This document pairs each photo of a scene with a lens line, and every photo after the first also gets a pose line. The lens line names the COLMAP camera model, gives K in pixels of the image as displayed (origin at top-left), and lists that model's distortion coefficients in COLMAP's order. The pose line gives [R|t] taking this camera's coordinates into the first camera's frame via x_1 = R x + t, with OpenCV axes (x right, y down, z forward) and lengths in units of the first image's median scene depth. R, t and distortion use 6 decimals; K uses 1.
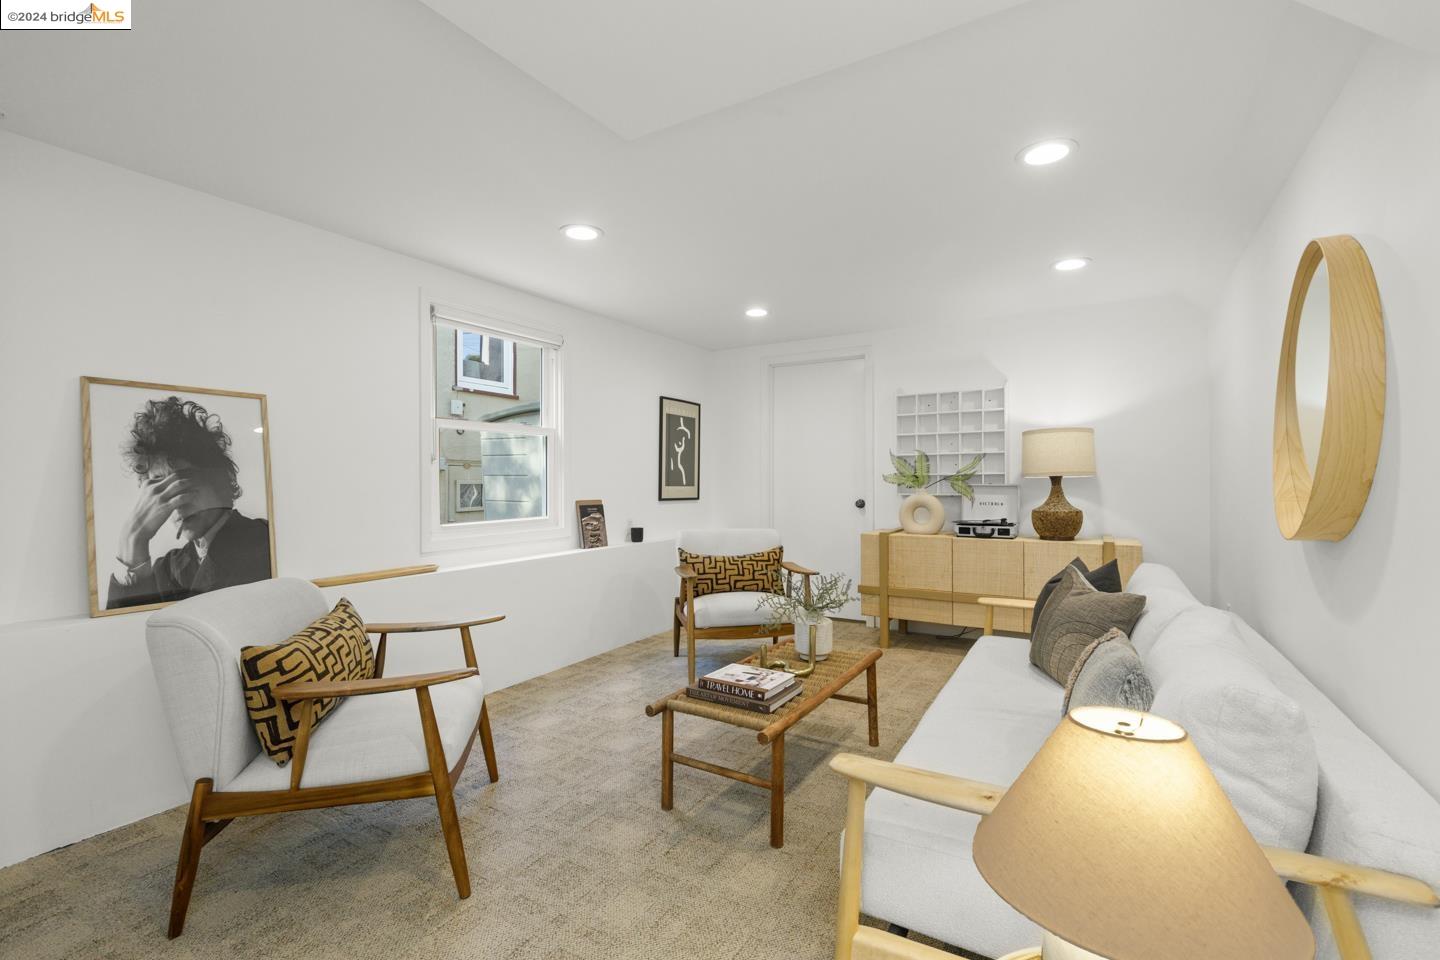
lens RADIAL K [[645.6, 0, 733.7], [0, 645.6, 480.2], [0, 0, 1]] dist [0.001482, 0.000276]
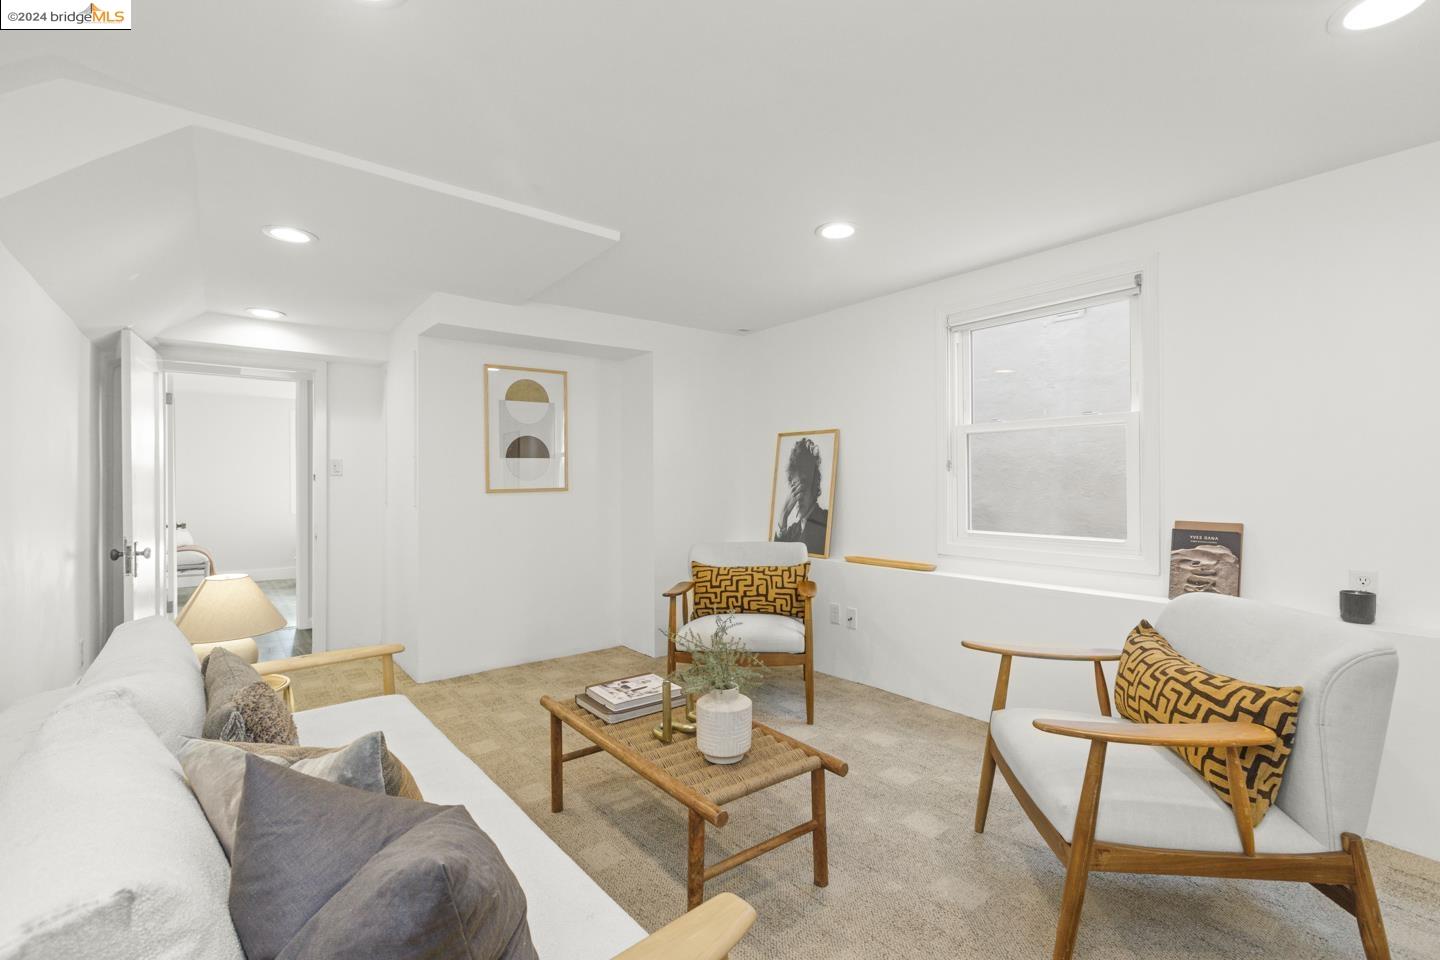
lens RADIAL K [[645.6, 0, 733.5], [0, 645.6, 477.8], [0, 0, 1]] dist [0.001482, 0.000276]
pose [[-0.353447, 0.001241, -0.935454, 0.511129], [0.002271, 0.999997, 0.000468, -0.011887], [0.935452, -0.001959, -0.353449, 0.848092]]
